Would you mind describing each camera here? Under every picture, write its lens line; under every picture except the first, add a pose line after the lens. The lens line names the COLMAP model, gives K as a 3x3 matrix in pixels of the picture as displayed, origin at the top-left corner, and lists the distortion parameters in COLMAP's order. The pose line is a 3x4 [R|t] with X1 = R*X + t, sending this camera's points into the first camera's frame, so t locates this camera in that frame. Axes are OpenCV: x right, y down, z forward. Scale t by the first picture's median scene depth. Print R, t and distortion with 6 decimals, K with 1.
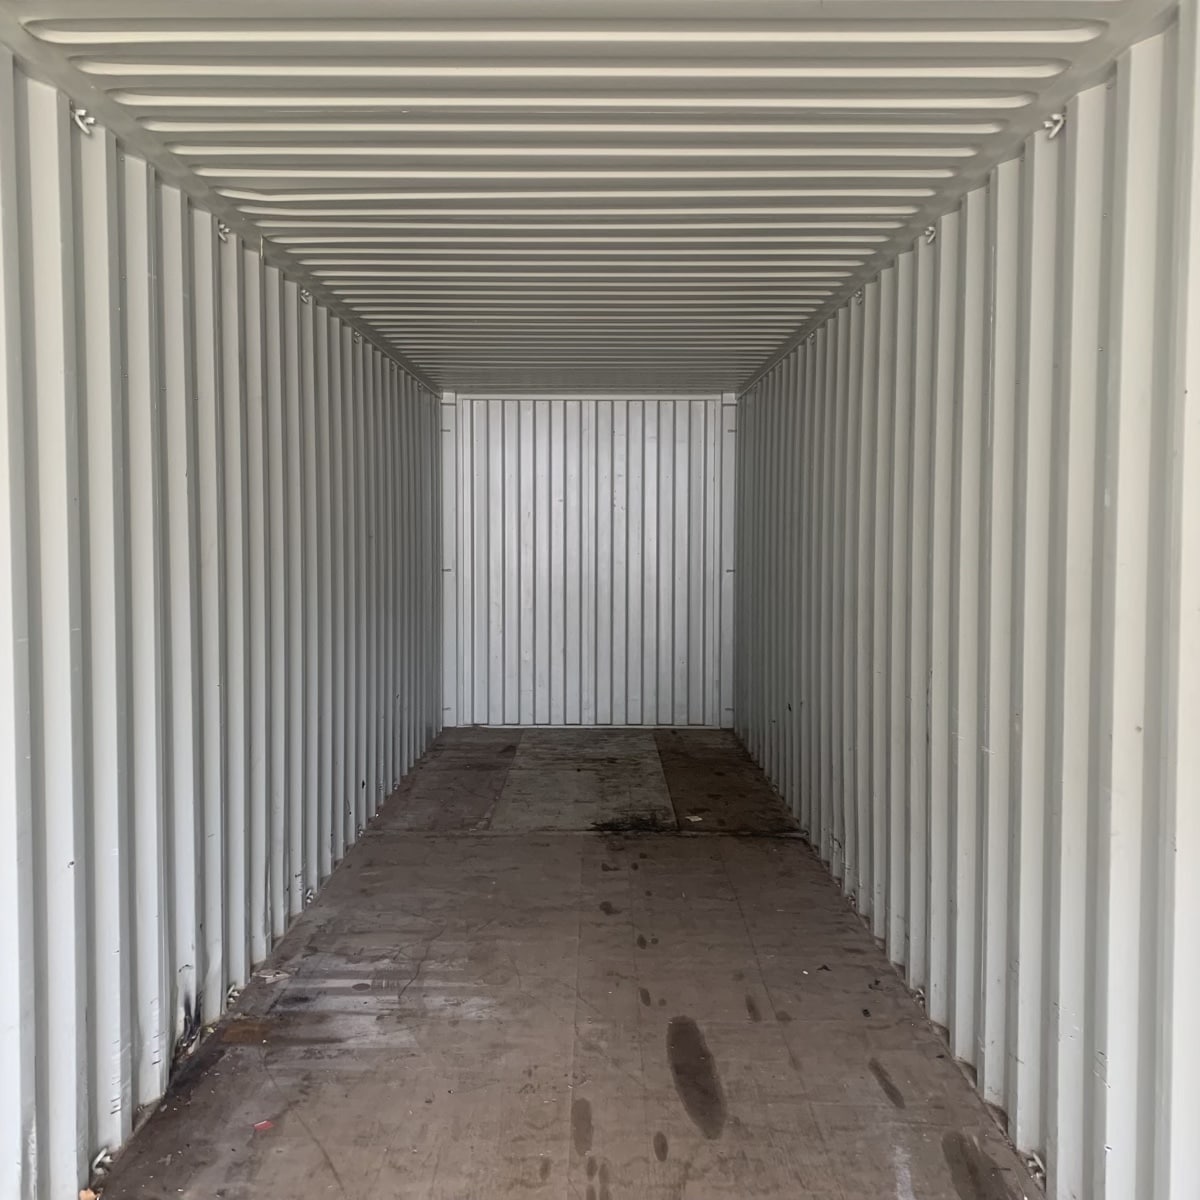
lens RADIAL K [[1200.2, 0, 600.0], [0, 1200.2, 600.0], [0, 0, 1]] dist [0.094443, -0.113067]
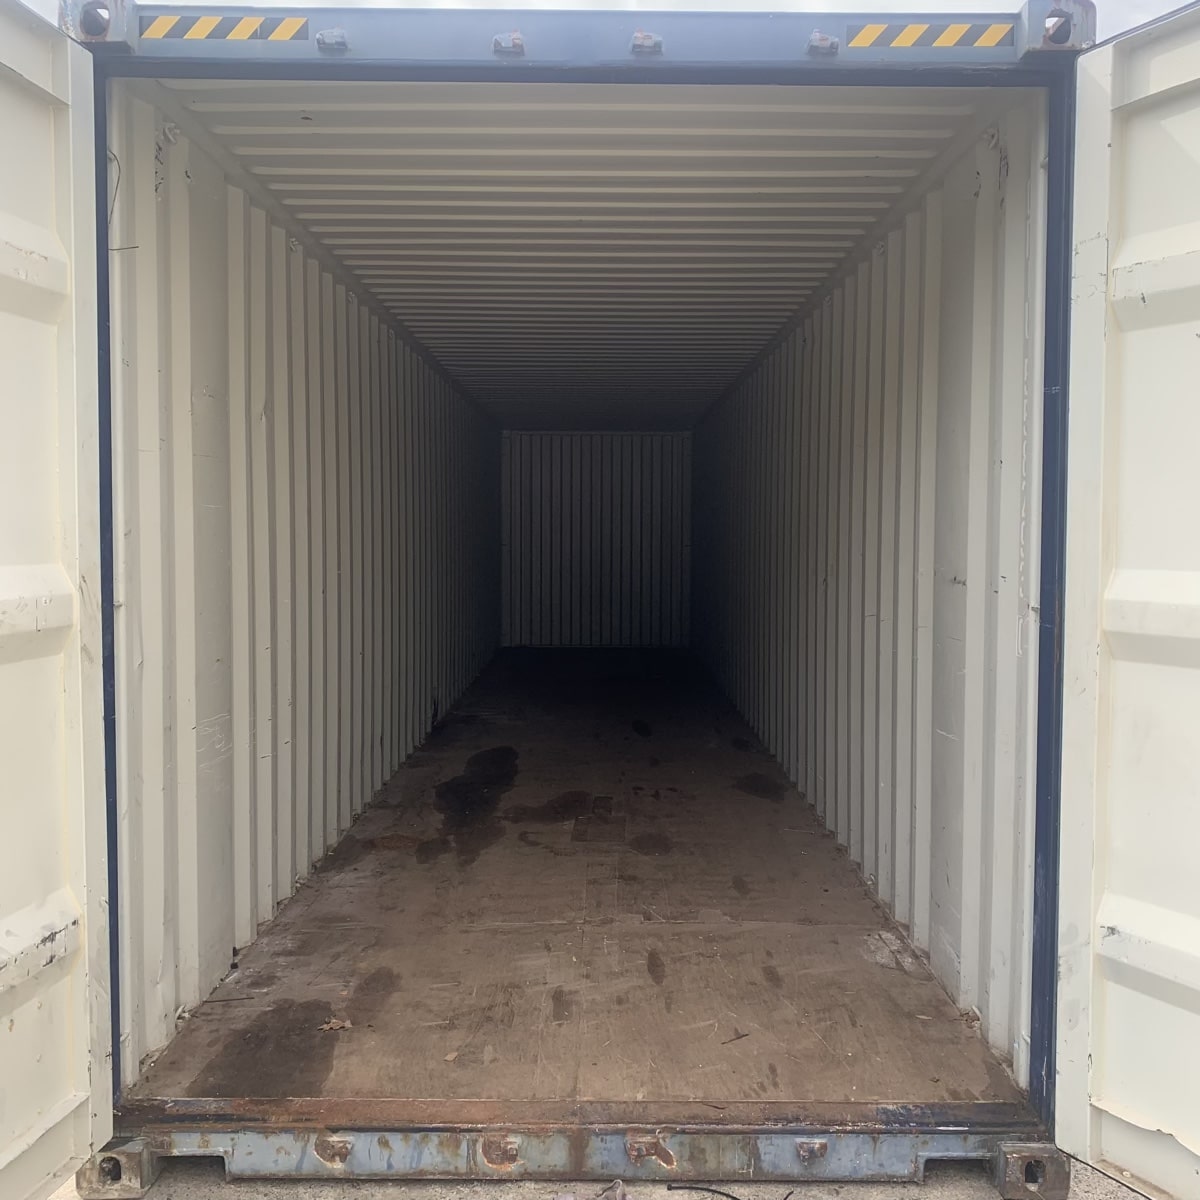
lens RADIAL K [[1200.2, 0, 600.0], [0, 1200.2, 600.0], [0, 0, 1]] dist [0.094443, -0.113067]
pose [[0.999980, 0.004618, -0.004385, 0.001863], [-0.004467, 0.999423, 0.033668, -0.005993], [0.004538, -0.033647, 0.999423, -0.530084]]
